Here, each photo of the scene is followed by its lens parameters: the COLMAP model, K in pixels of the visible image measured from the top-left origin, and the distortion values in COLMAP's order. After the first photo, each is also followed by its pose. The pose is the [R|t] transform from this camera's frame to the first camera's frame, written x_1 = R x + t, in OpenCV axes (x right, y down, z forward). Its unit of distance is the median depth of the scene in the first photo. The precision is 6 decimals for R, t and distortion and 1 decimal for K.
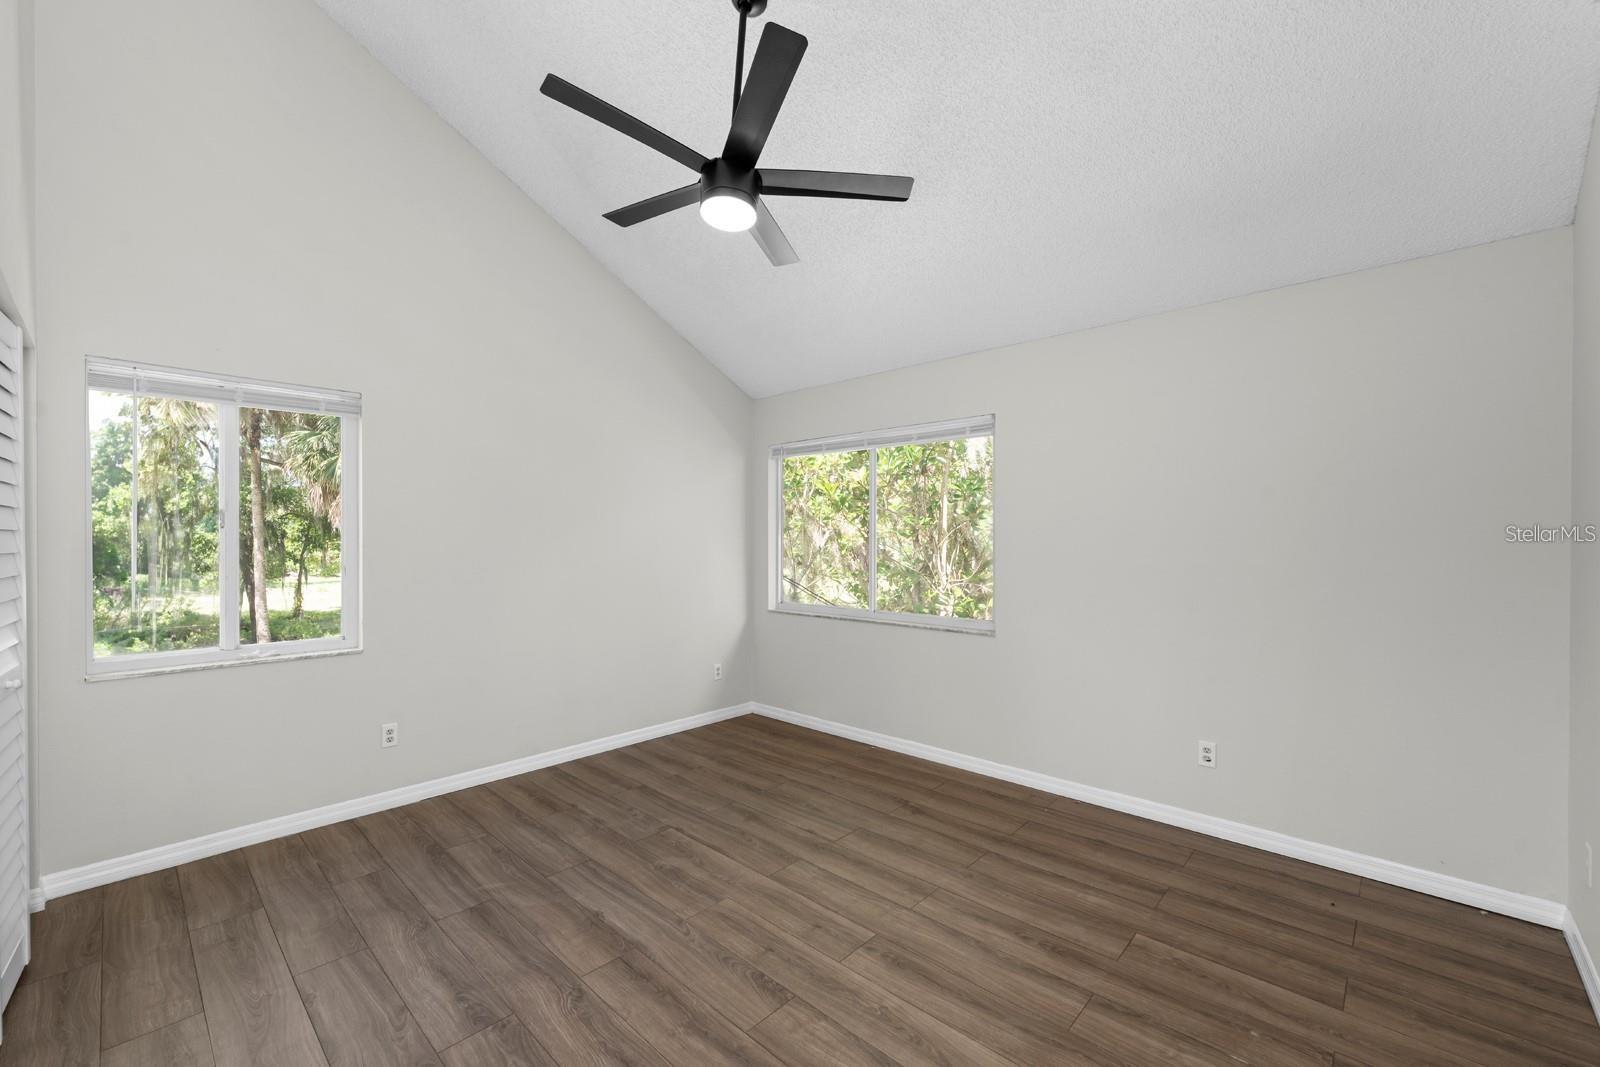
lens RADIAL K [[651.4, 0, 800.0], [0, 651.4, 536.1], [0, 0, 1]] dist [-0.000018, 0.000007]
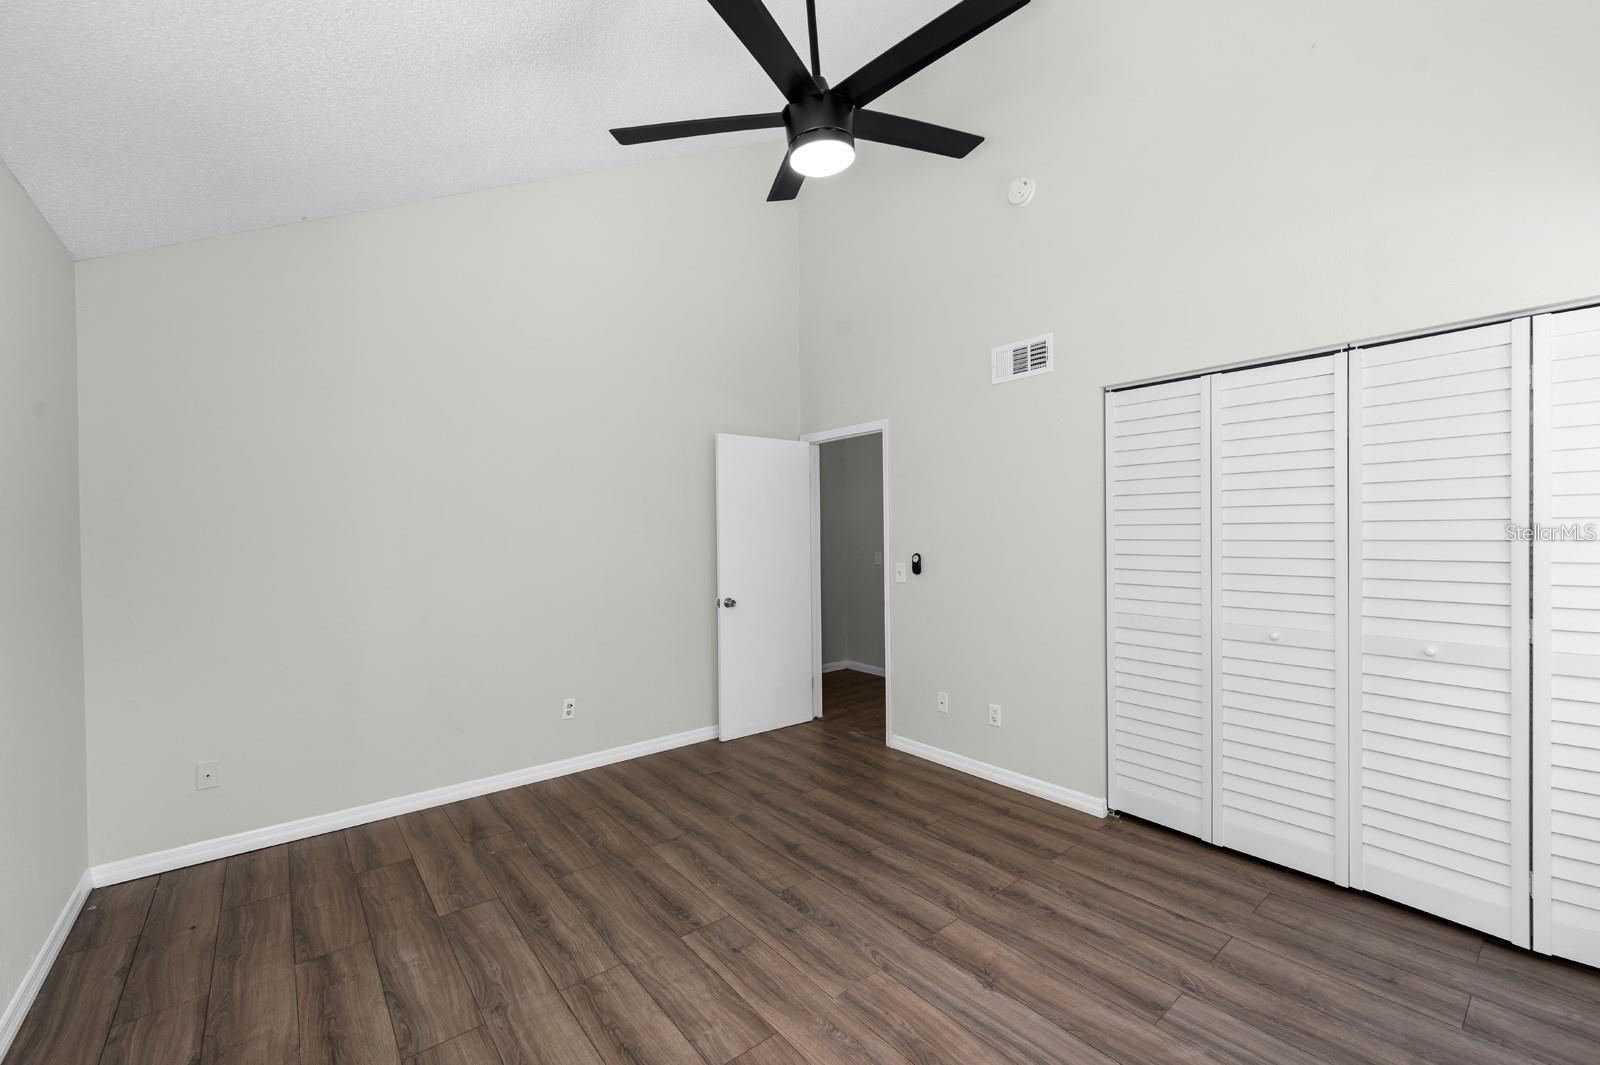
lens RADIAL K [[643.8, 0, 799.9], [0, 643.8, 534.9], [0, 0, 1]] dist [0.000008, 0.000011]
pose [[-0.991702, 0.010380, 0.128139, -0.197831], [0.010737, 0.999940, 0.002094, 0.002878], [-0.128109, 0.003453, -0.991754, 1.991556]]
